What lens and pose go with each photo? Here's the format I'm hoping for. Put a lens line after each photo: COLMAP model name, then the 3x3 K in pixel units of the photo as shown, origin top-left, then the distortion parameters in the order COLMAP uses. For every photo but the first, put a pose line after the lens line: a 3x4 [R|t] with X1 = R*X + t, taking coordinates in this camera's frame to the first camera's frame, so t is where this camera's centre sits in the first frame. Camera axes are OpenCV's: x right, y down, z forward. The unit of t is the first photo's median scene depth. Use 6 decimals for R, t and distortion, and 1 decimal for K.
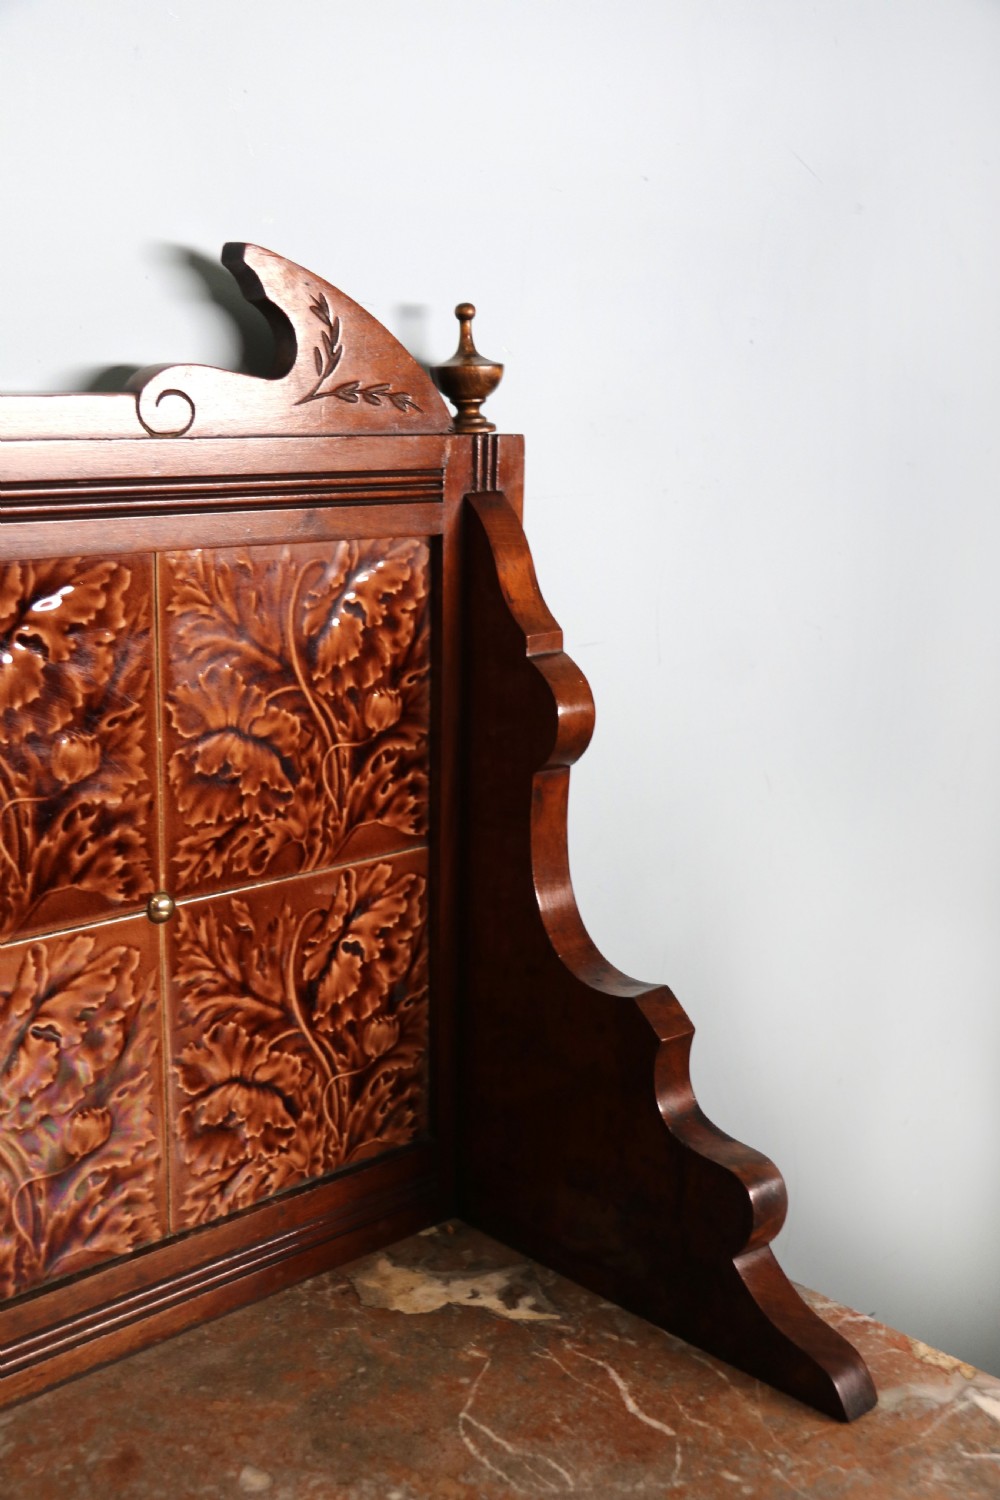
lens RADIAL K [[1740.4, 0, 500.0], [0, 1740.4, 750.0], [0, 0, 1]] dist [-0.006270, 0.012344]
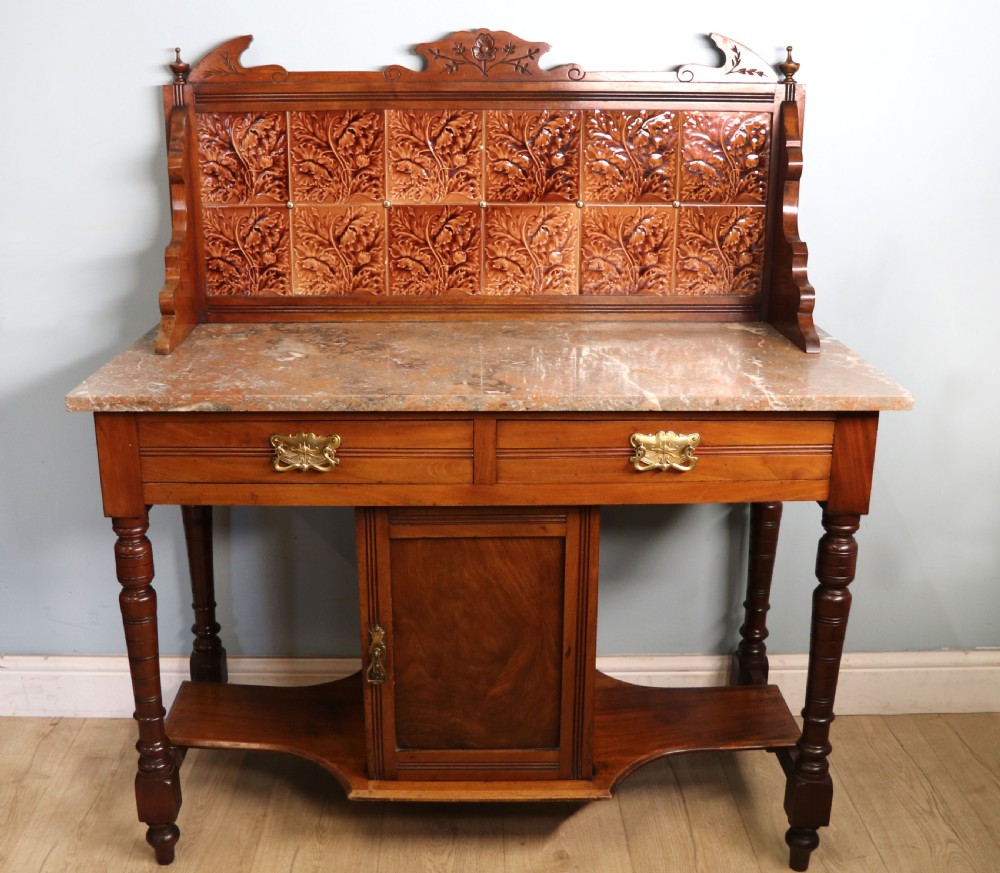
lens RADIAL K [[1191.8, 0, 440.6], [0, 1191.8, 454.6], [0, 0, 1]] dist [-0.134702, 0.093430]
pose [[0.714258, 0.191699, -0.673117, 1.260335], [-0.132700, 0.981405, 0.138687, 0.330763], [0.687187, -0.009736, 0.726416, -1.236848]]
